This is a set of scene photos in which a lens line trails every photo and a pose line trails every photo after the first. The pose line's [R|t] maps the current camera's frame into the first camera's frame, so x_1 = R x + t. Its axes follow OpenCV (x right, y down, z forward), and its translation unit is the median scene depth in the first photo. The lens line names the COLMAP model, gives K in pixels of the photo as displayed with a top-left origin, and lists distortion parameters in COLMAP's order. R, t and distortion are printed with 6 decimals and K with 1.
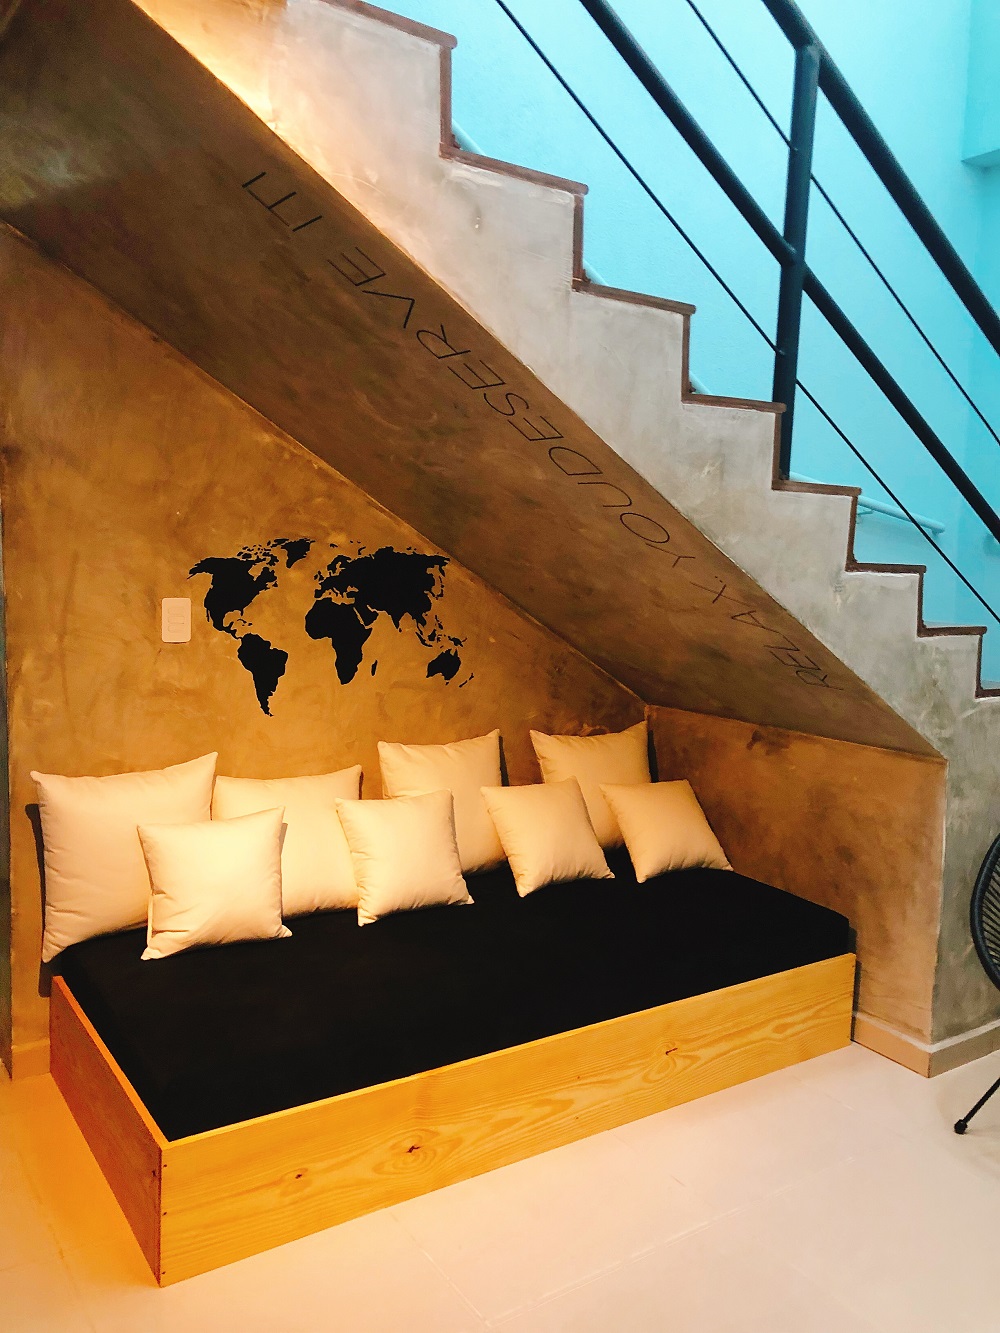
lens RADIAL K [[1121.6, 0, 500.0], [0, 1121.6, 666.5], [0, 0, 1]] dist [0.046781, -0.003786]
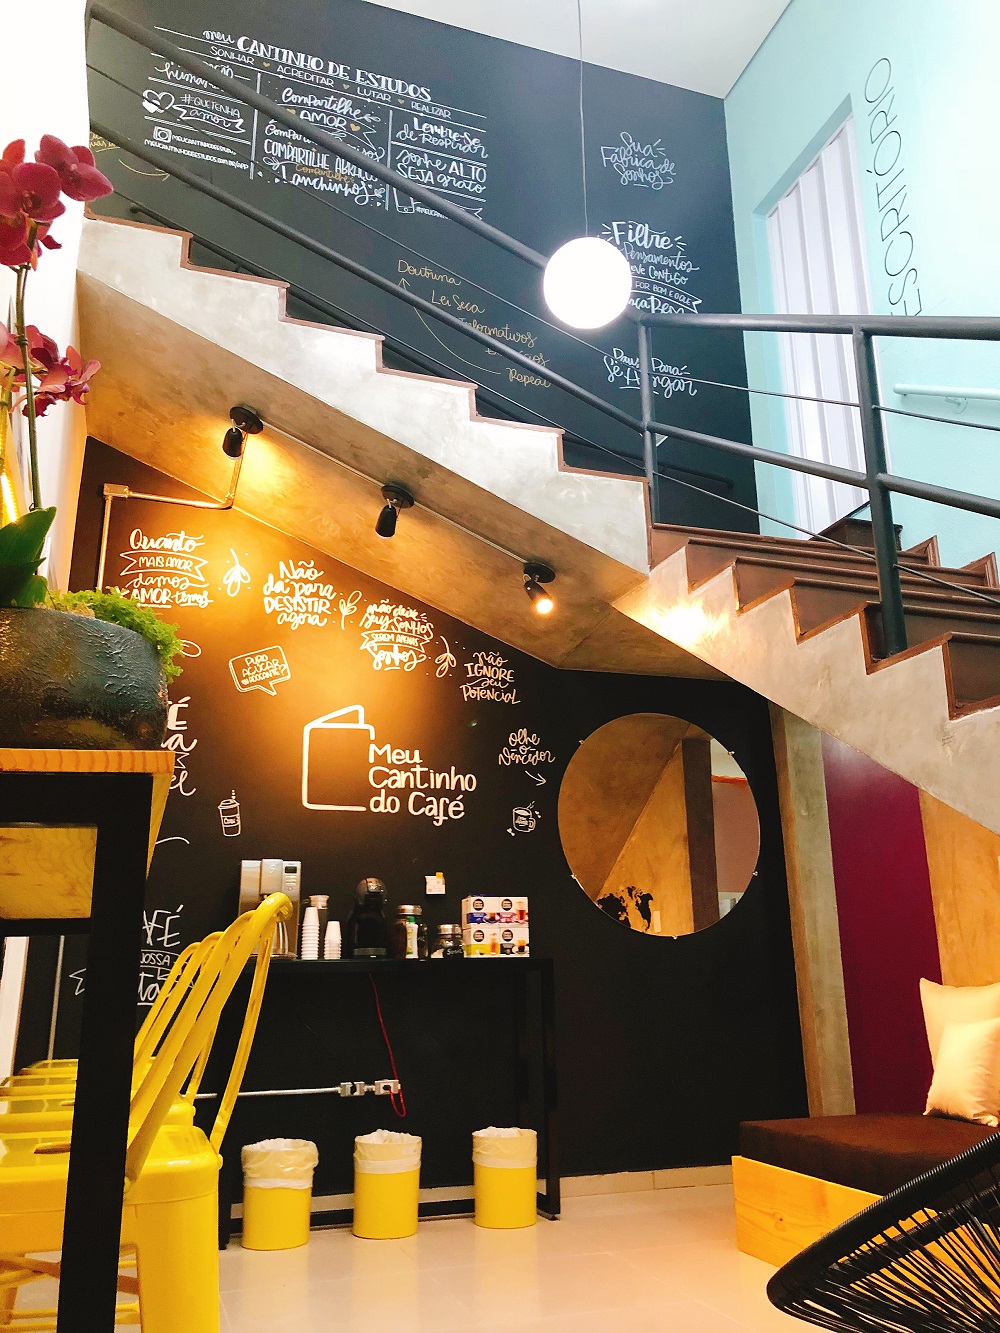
lens RADIAL K [[1081.4, 0, 497.4], [0, 1081.4, 652.2], [0, 0, 1]] dist [0.005776, -0.007910]
pose [[-0.284231, -0.307612, -0.908068, 1.186548], [-0.113653, 0.951264, -0.286671, 0.154525], [0.951996, 0.021724, -0.305340, 0.866452]]
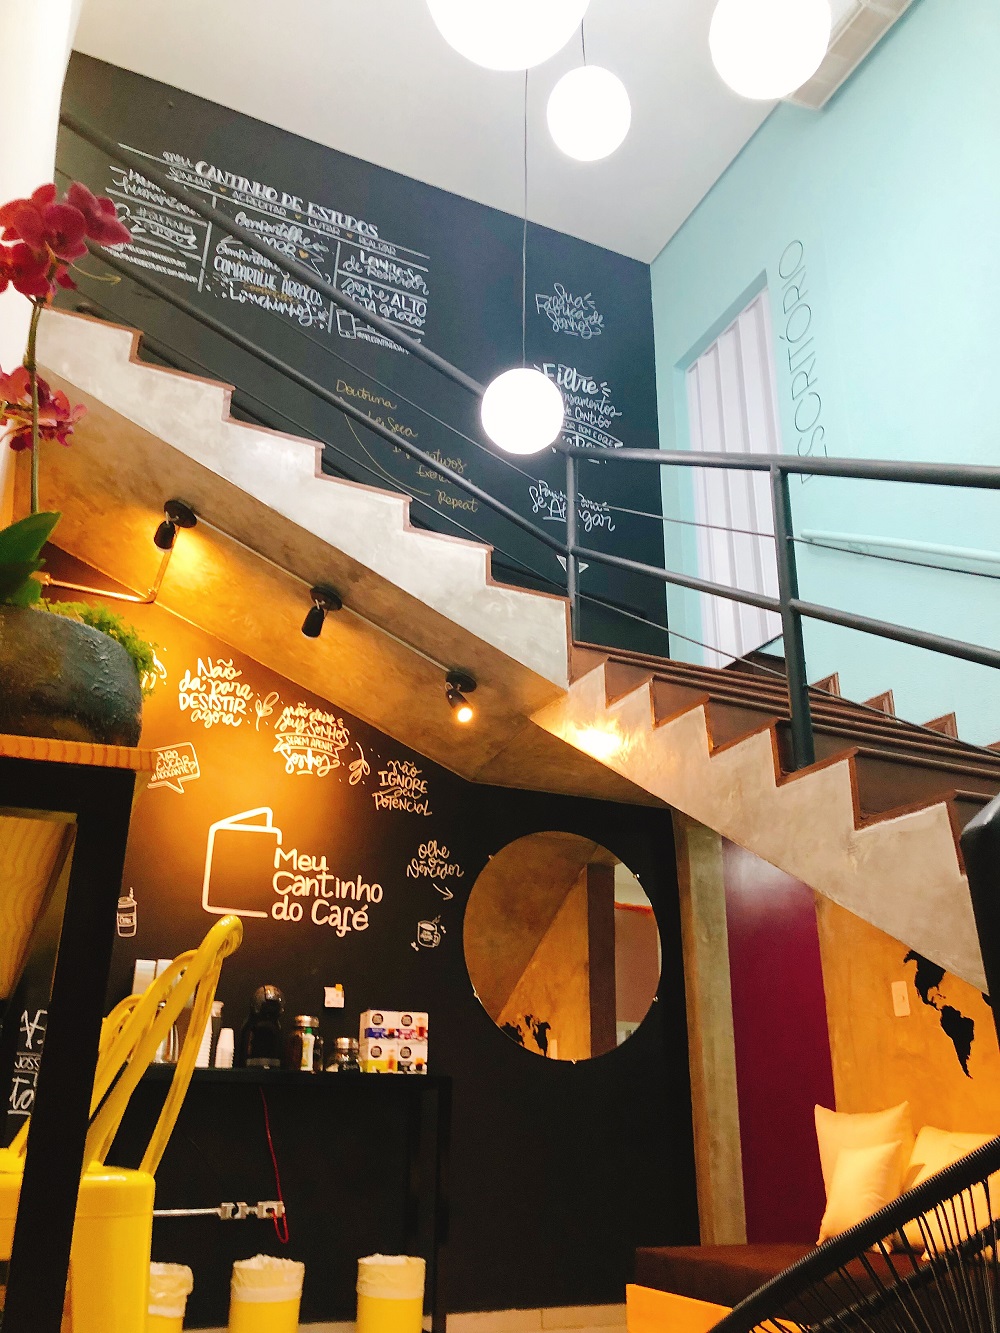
lens RADIAL K [[1085.4, 0, 500.0], [0, 1085.4, 666.5], [0, 0, 1]] dist [-0.000153, -0.010284]
pose [[-0.180372, -0.420798, -0.889042, 1.201439], [-0.135717, 0.905868, -0.401228, 0.197714], [0.974190, 0.048288, -0.220502, 0.852176]]
